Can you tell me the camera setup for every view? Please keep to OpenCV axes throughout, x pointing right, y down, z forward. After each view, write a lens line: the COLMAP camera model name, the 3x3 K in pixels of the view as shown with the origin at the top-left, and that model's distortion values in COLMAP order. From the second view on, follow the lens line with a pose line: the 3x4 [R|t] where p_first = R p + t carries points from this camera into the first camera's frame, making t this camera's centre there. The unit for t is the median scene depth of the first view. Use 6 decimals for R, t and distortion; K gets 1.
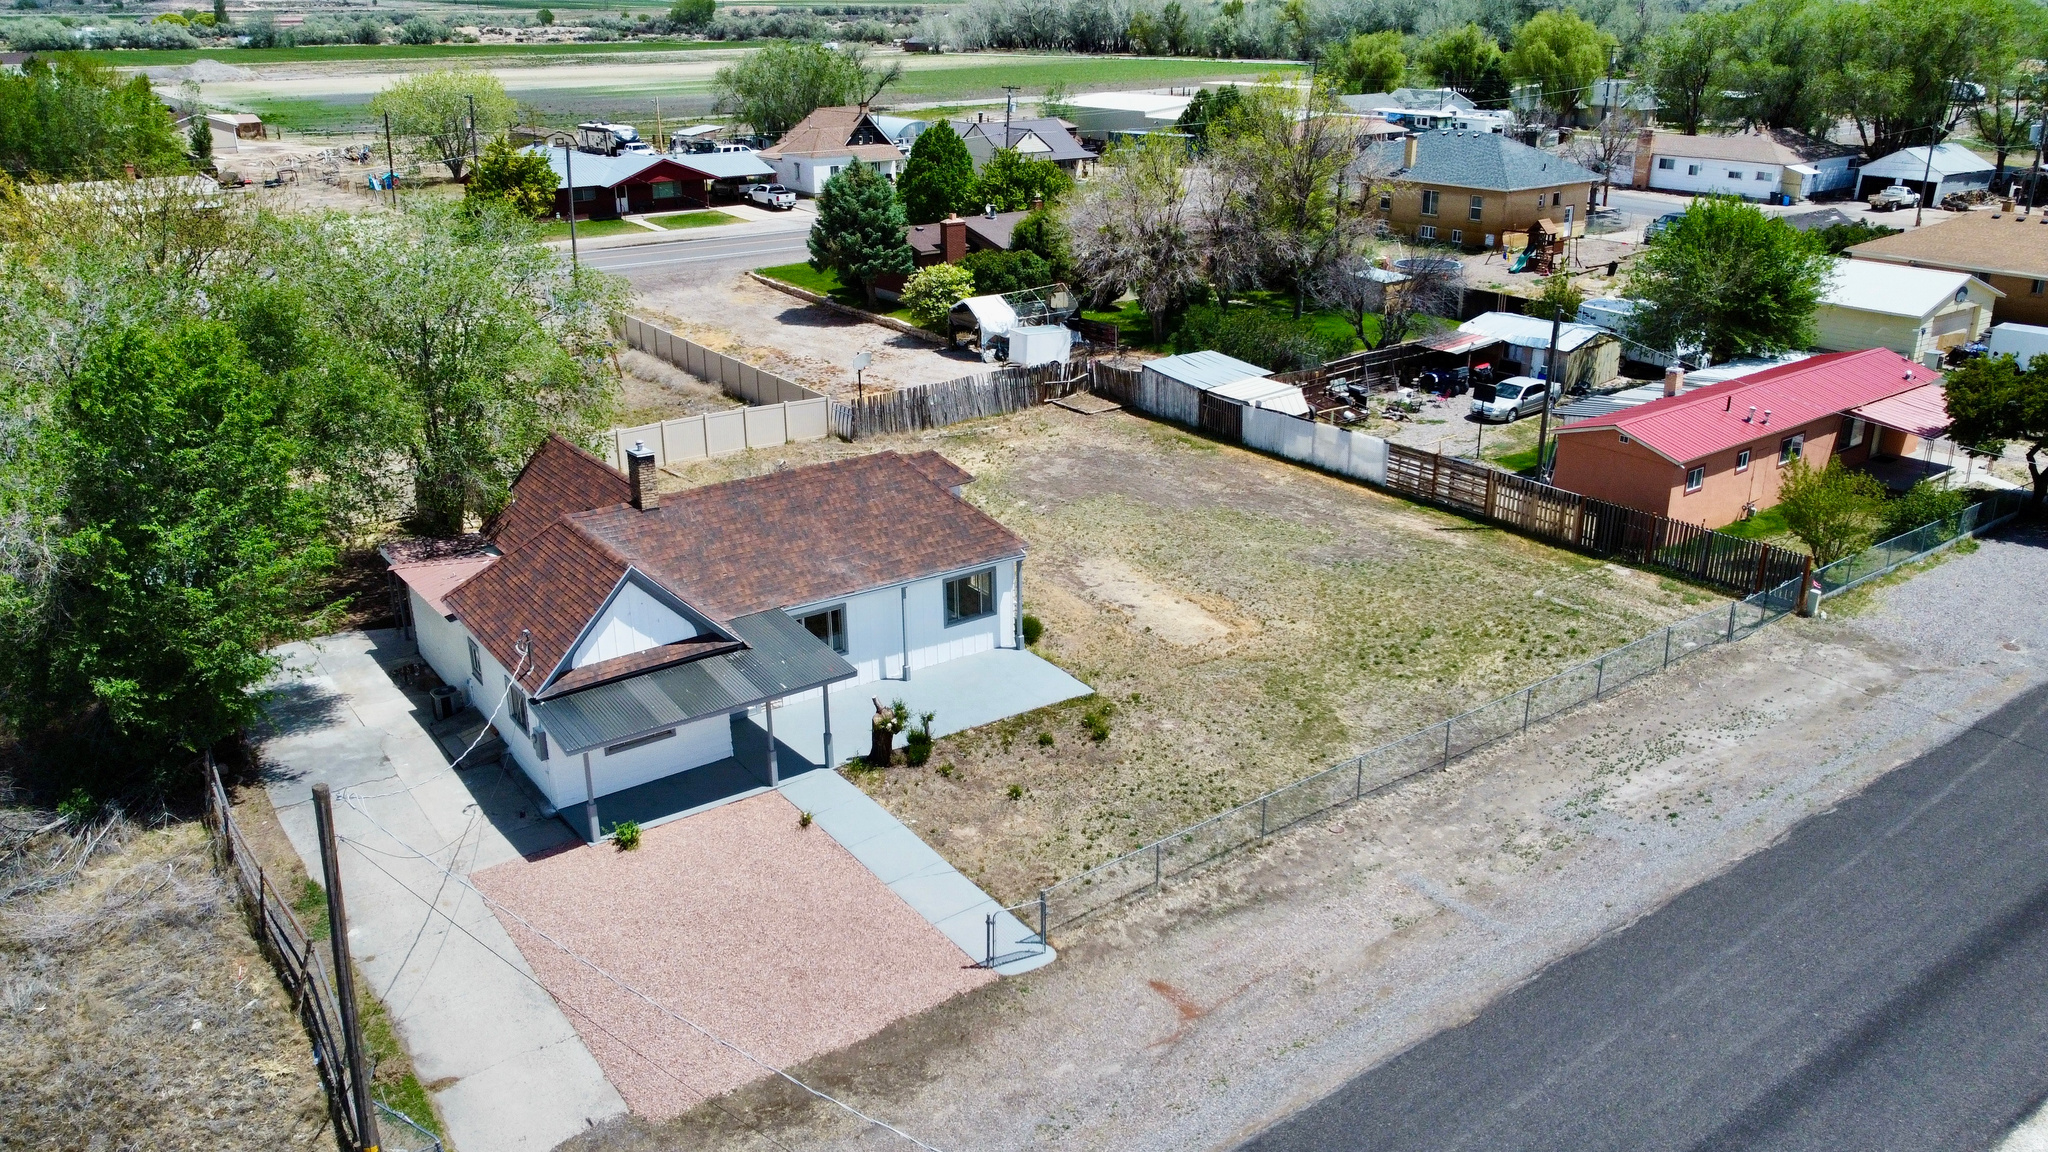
lens RADIAL K [[1542.9, 0, 1006.0], [0, 1542.9, 559.4], [0, 0, 1]] dist [0.008349, -0.021898]
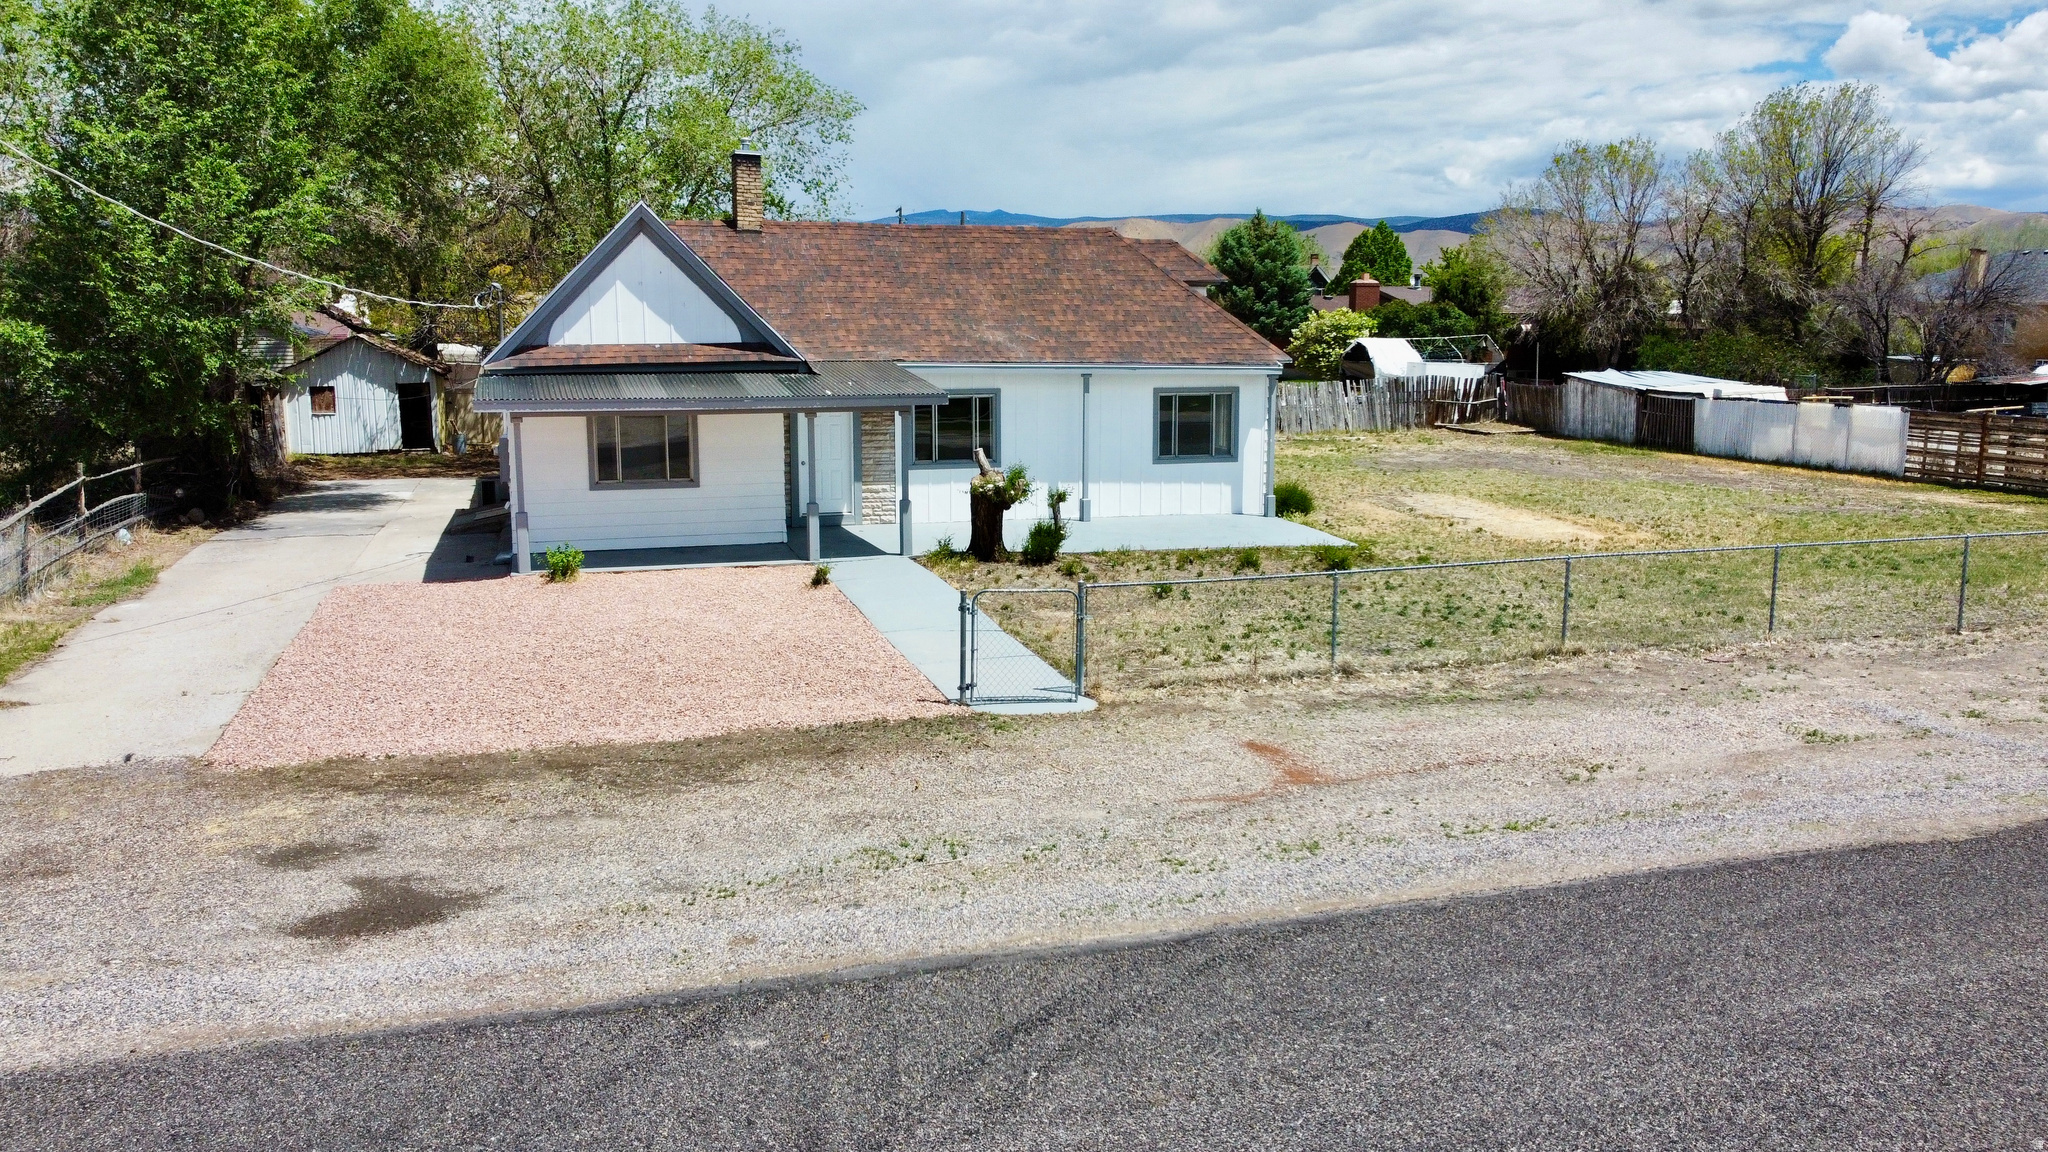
lens RADIAL K [[1542.9, 0, 1015.9], [0, 1542.9, 561.9], [0, 0, 1]] dist [0.008349, -0.021898]
pose [[0.948099, 0.060141, -0.312236, 0.104409], [-0.118728, 0.977888, -0.172162, 0.185559], [0.294977, 0.200297, 0.934275, 0.296443]]
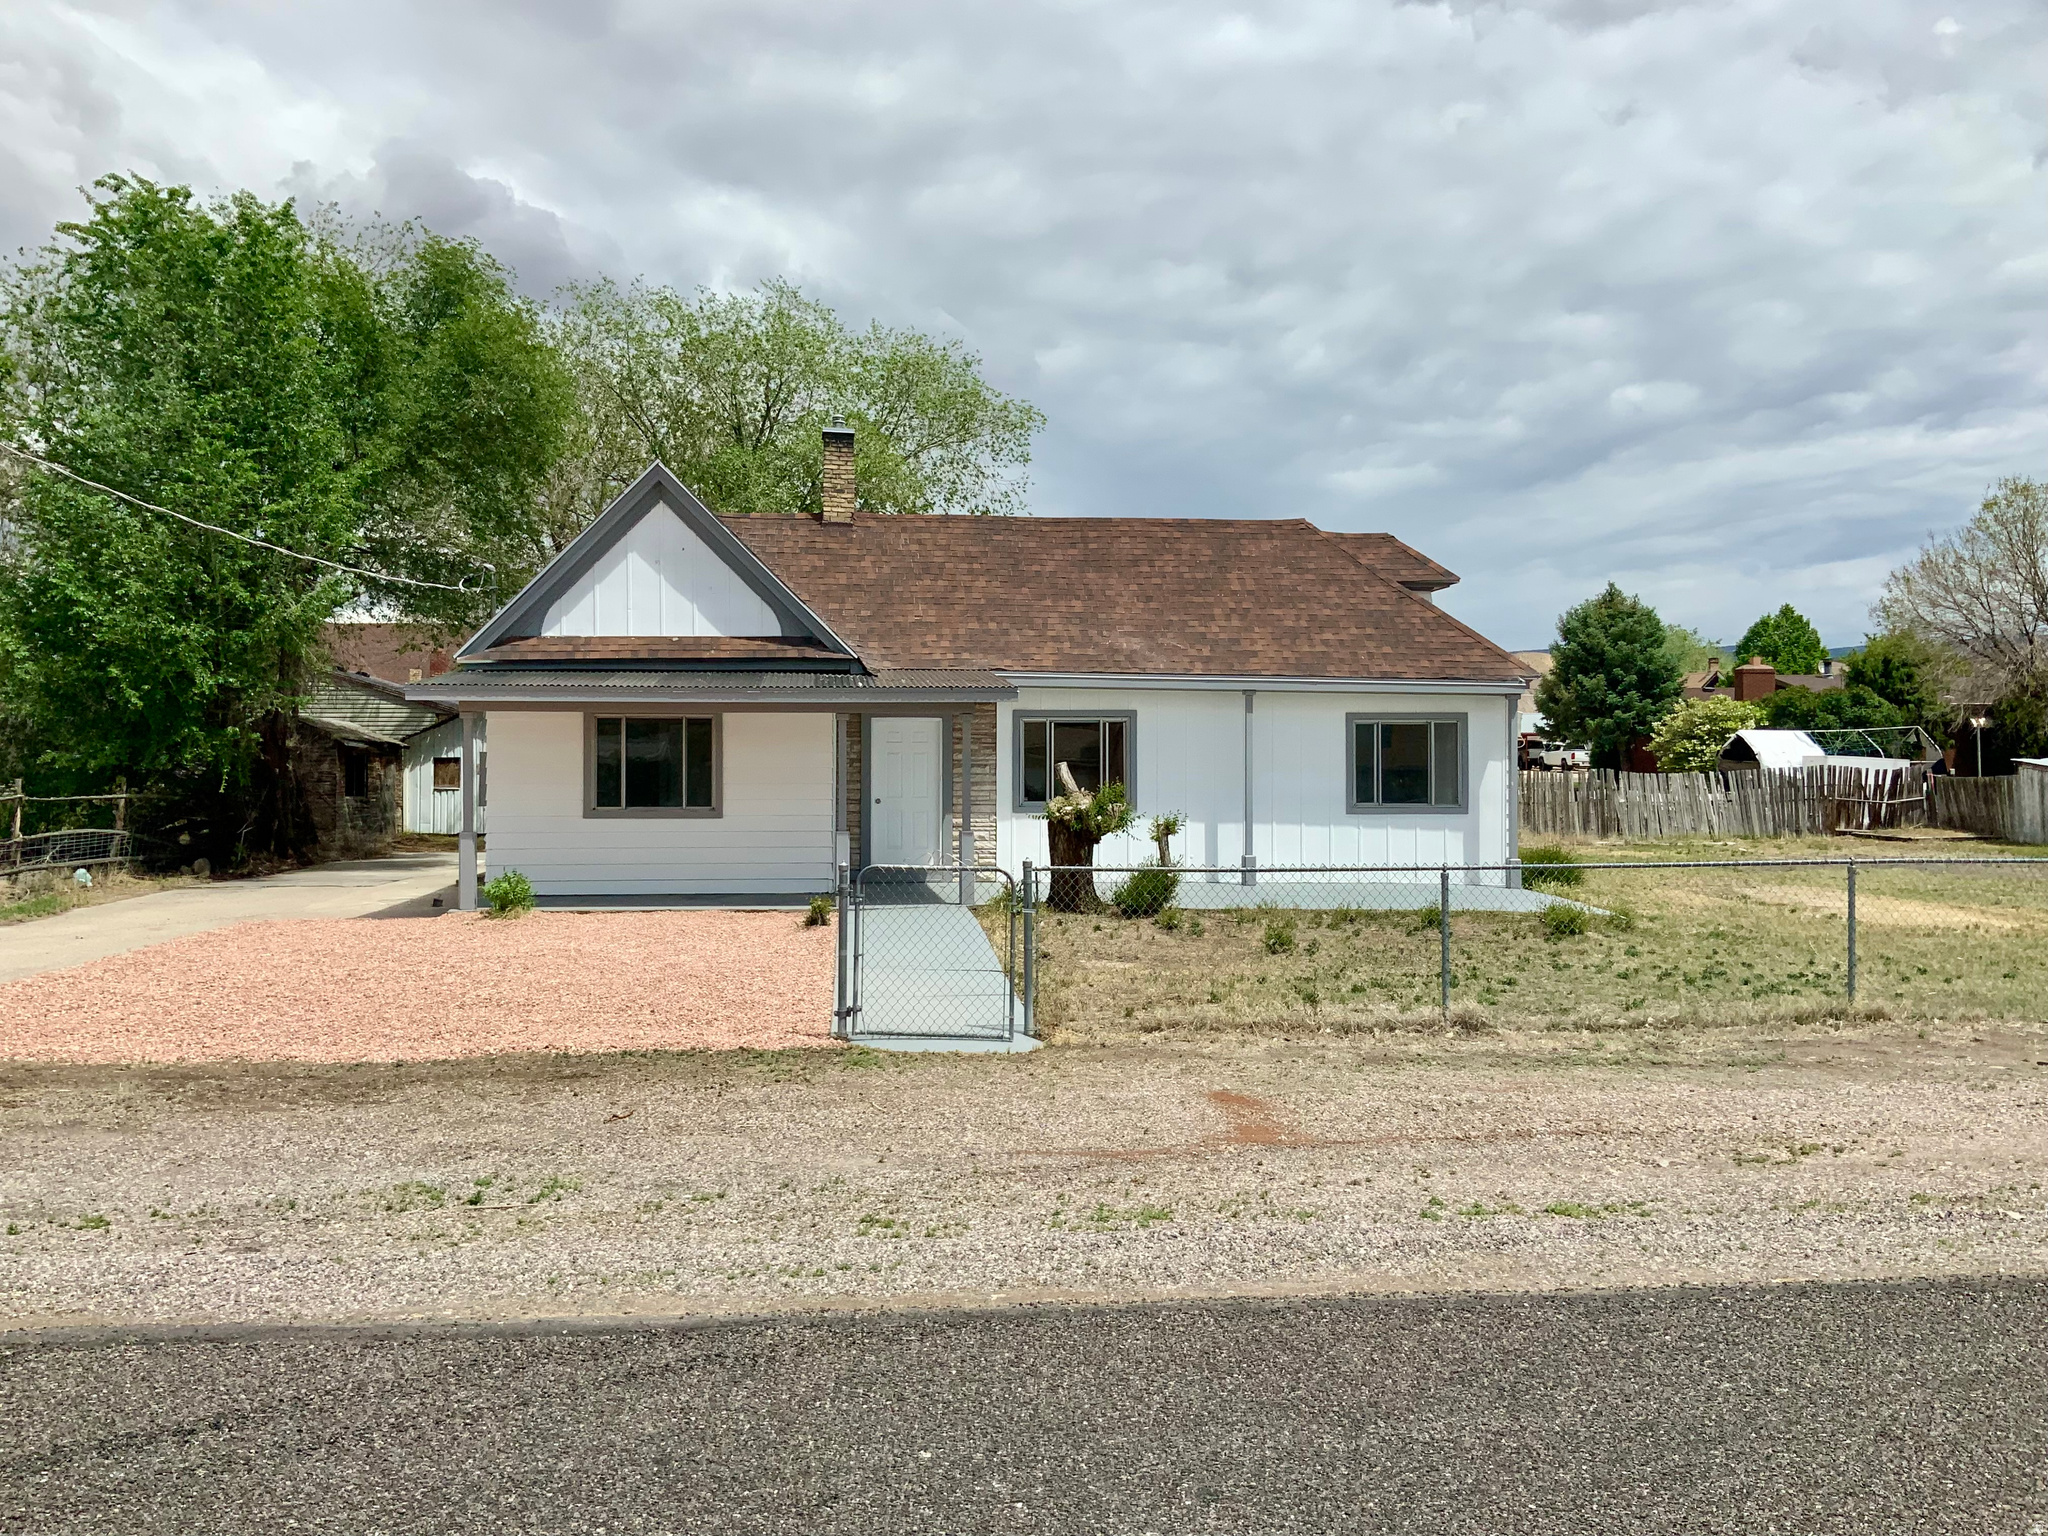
lens RADIAL K [[1744.1, 0, 1020.4], [0, 1744.1, 767.2], [0, 0, 1]] dist [0.092368, -0.184829]
pose [[0.863096, 0.010744, -0.504925, 0.140373], [-0.182090, 0.939150, -0.291273, 0.191648], [0.471071, 0.343338, 0.812534, 0.401922]]
